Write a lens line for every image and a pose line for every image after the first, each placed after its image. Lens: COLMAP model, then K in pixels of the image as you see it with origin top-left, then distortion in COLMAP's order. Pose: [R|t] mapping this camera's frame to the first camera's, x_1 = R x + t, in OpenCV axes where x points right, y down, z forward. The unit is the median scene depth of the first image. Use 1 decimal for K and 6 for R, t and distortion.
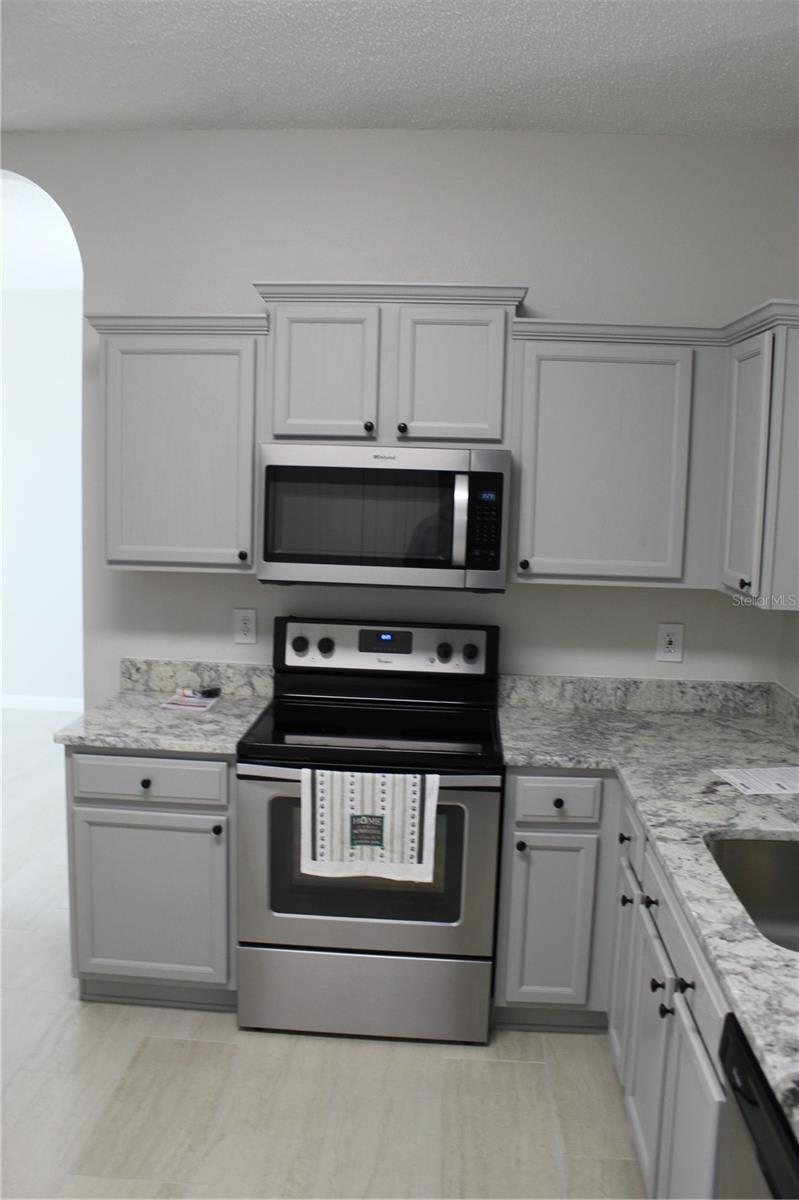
lens RADIAL K [[998.5, 0, 399.7], [0, 998.5, 594.7], [0, 0, 1]] dist [-0.163473, 0.142060]
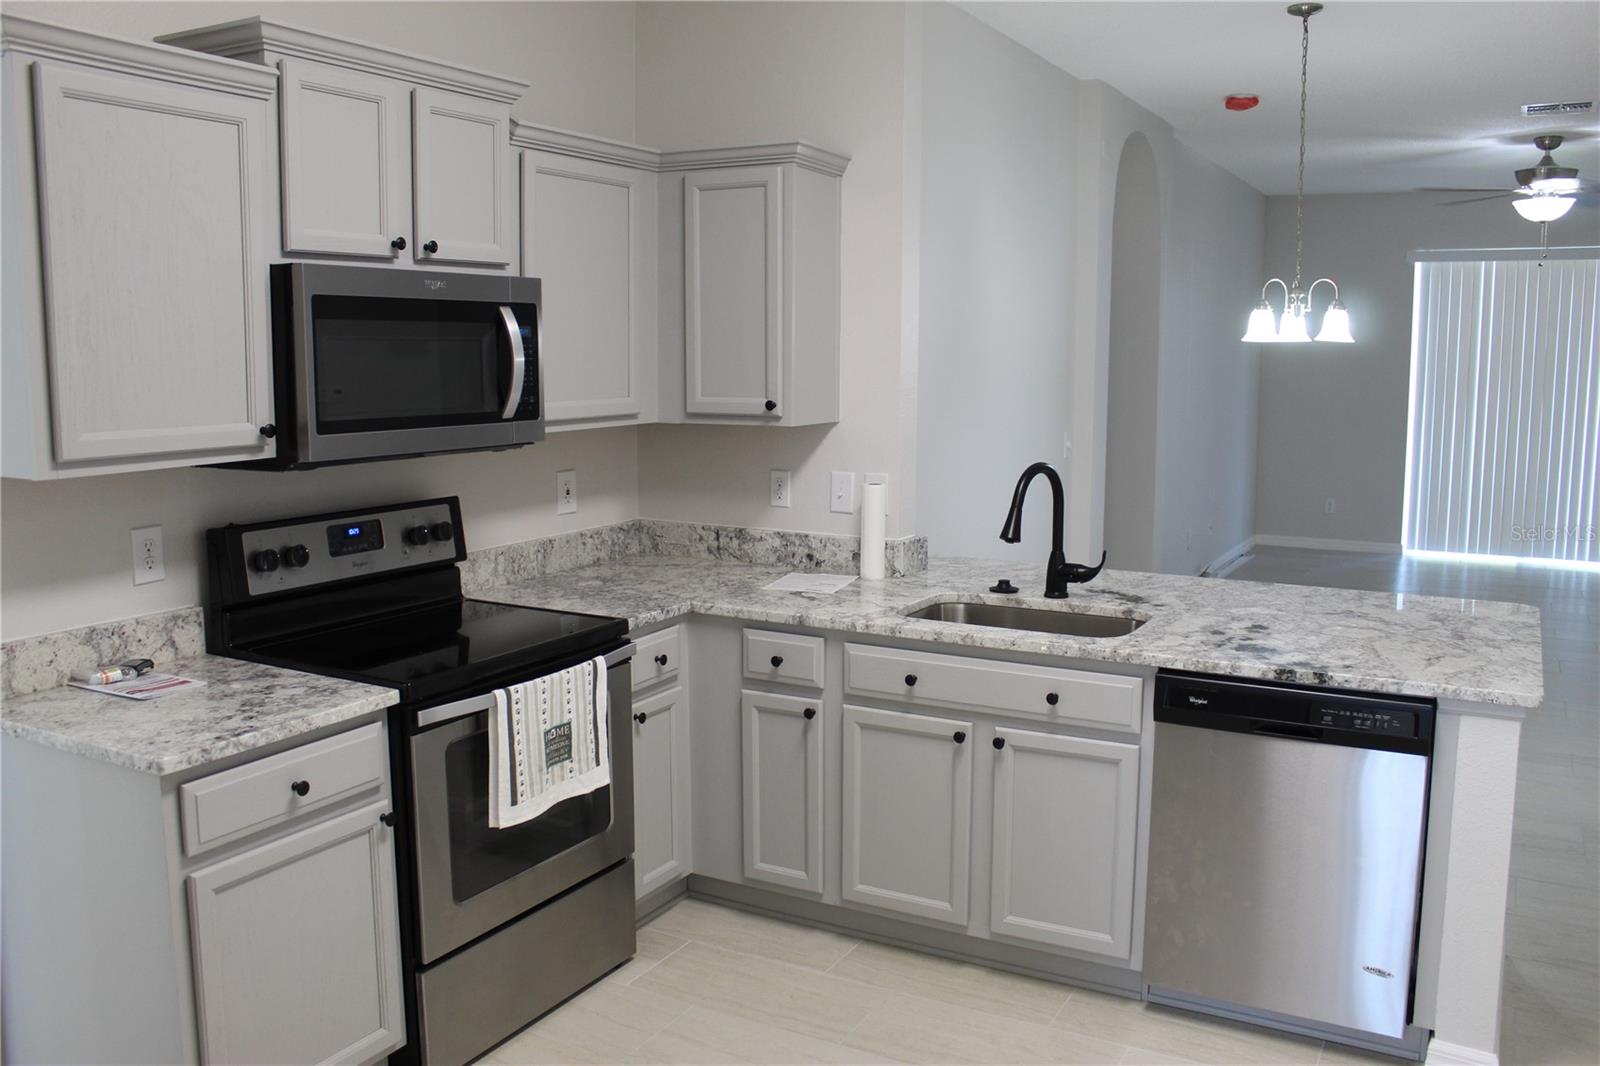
lens RADIAL K [[1331.4, 0, 825.5], [0, 1331.4, 525.9], [0, 0, 1]] dist [-0.163473, 0.142060]
pose [[0.415261, -0.148552, 0.897491, -0.816566], [0.118853, 0.986980, 0.108372, -0.027268], [-0.901905, 0.061666, 0.427510, 0.305117]]
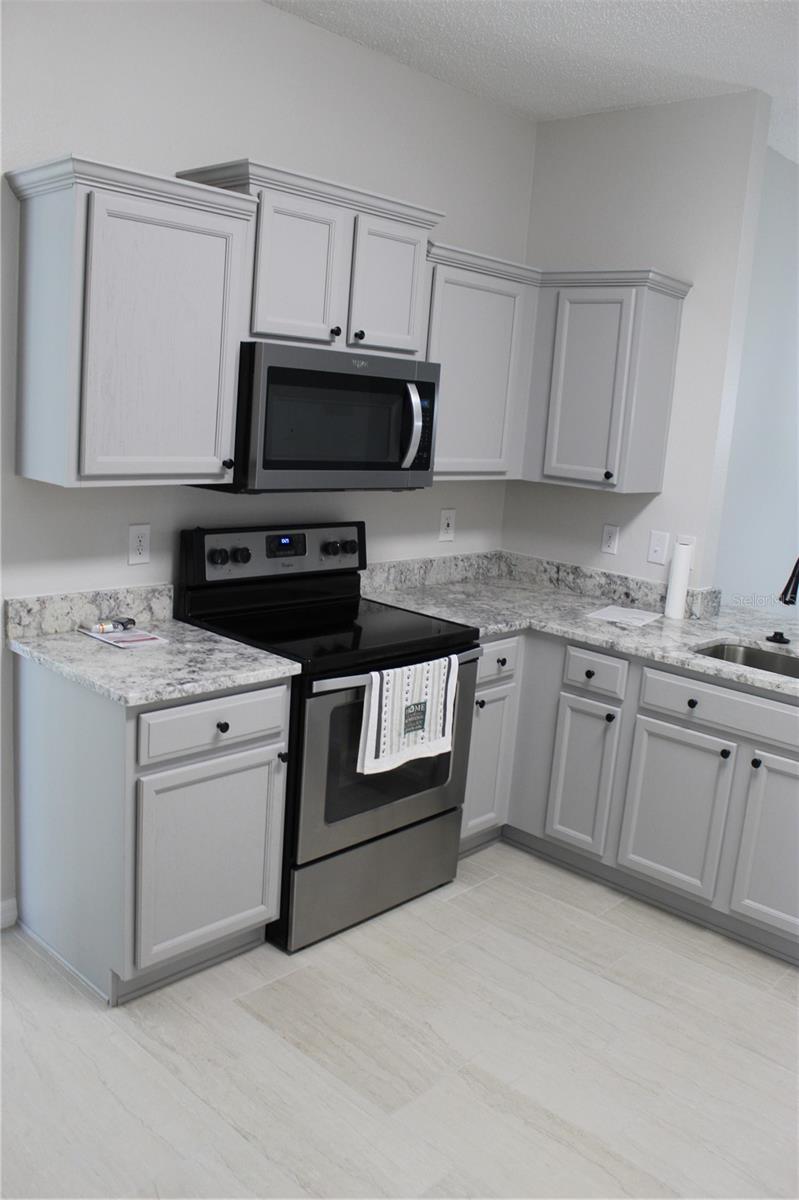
lens RADIAL K [[998.5, 0, 399.7], [0, 998.5, 594.7], [0, 0, 1]] dist [-0.163473, 0.142060]
pose [[0.637354, -0.129443, 0.759621, -0.785647], [0.039095, 0.989952, 0.135891, -0.039168], [-0.769579, -0.056913, 0.636010, 0.305308]]
